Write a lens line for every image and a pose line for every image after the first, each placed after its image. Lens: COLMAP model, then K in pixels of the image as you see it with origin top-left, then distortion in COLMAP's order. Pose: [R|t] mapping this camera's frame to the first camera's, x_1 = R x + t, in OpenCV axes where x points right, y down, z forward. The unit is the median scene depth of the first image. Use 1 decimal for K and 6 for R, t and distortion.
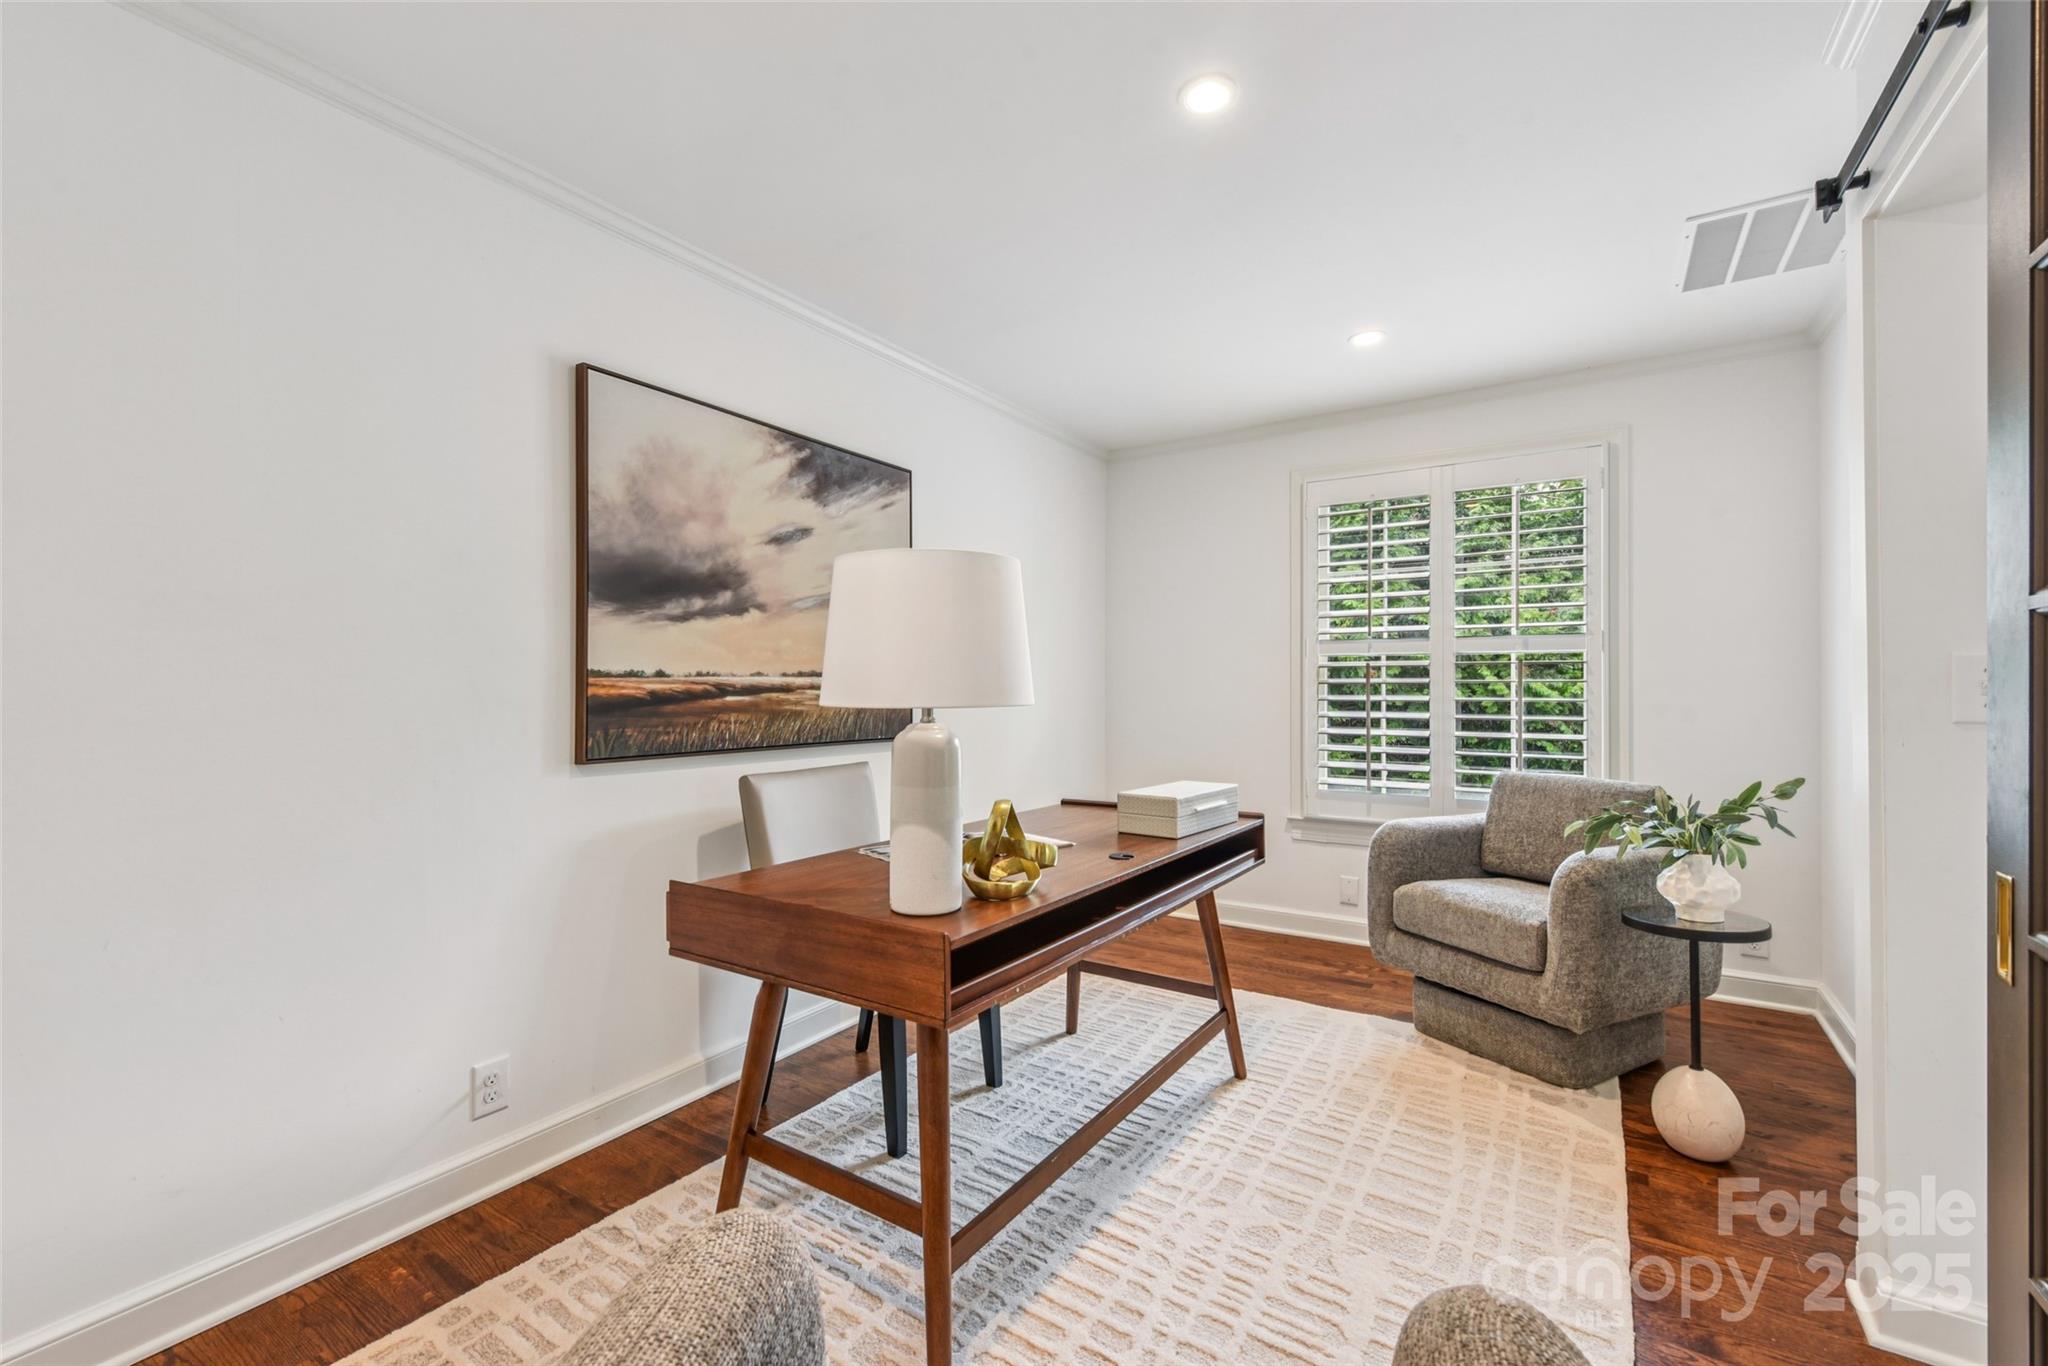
lens RADIAL K [[849.9, 0, 1023.7], [0, 849.9, 686.4], [0, 0, 1]] dist [-0.002870, -0.000600]
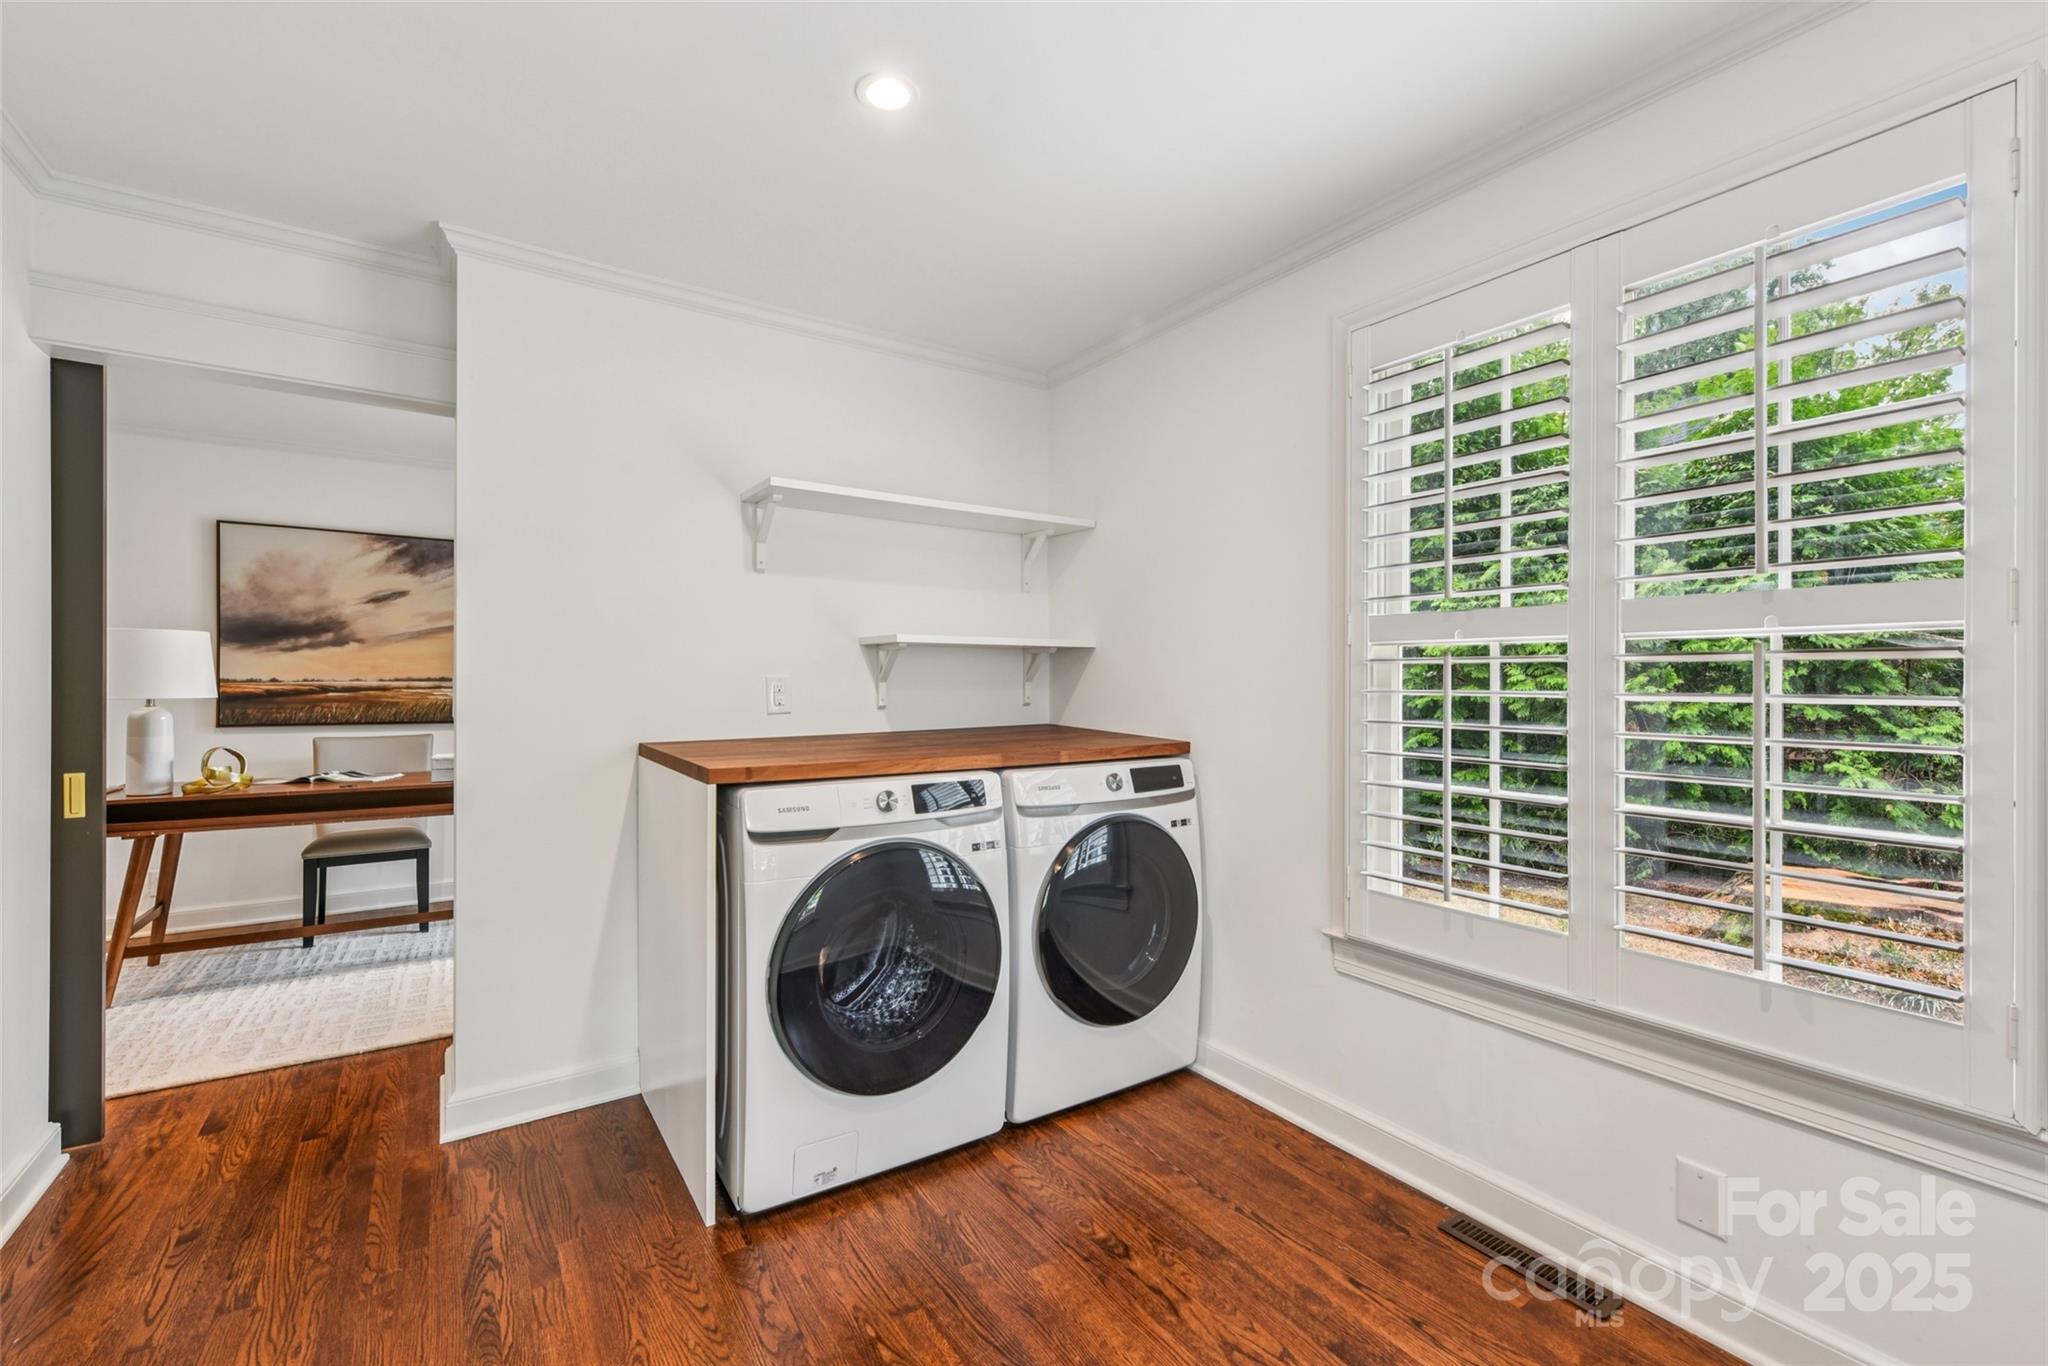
lens RADIAL K [[849.9, 0, 1022.3], [0, 849.9, 685.4], [0, 0, 1]] dist [-0.002870, -0.000600]
pose [[0.919296, 0.004487, -0.393541, 1.661410], [-0.003940, 0.999990, 0.002196, -0.013135], [0.393547, -0.000468, 0.919304, -0.046221]]
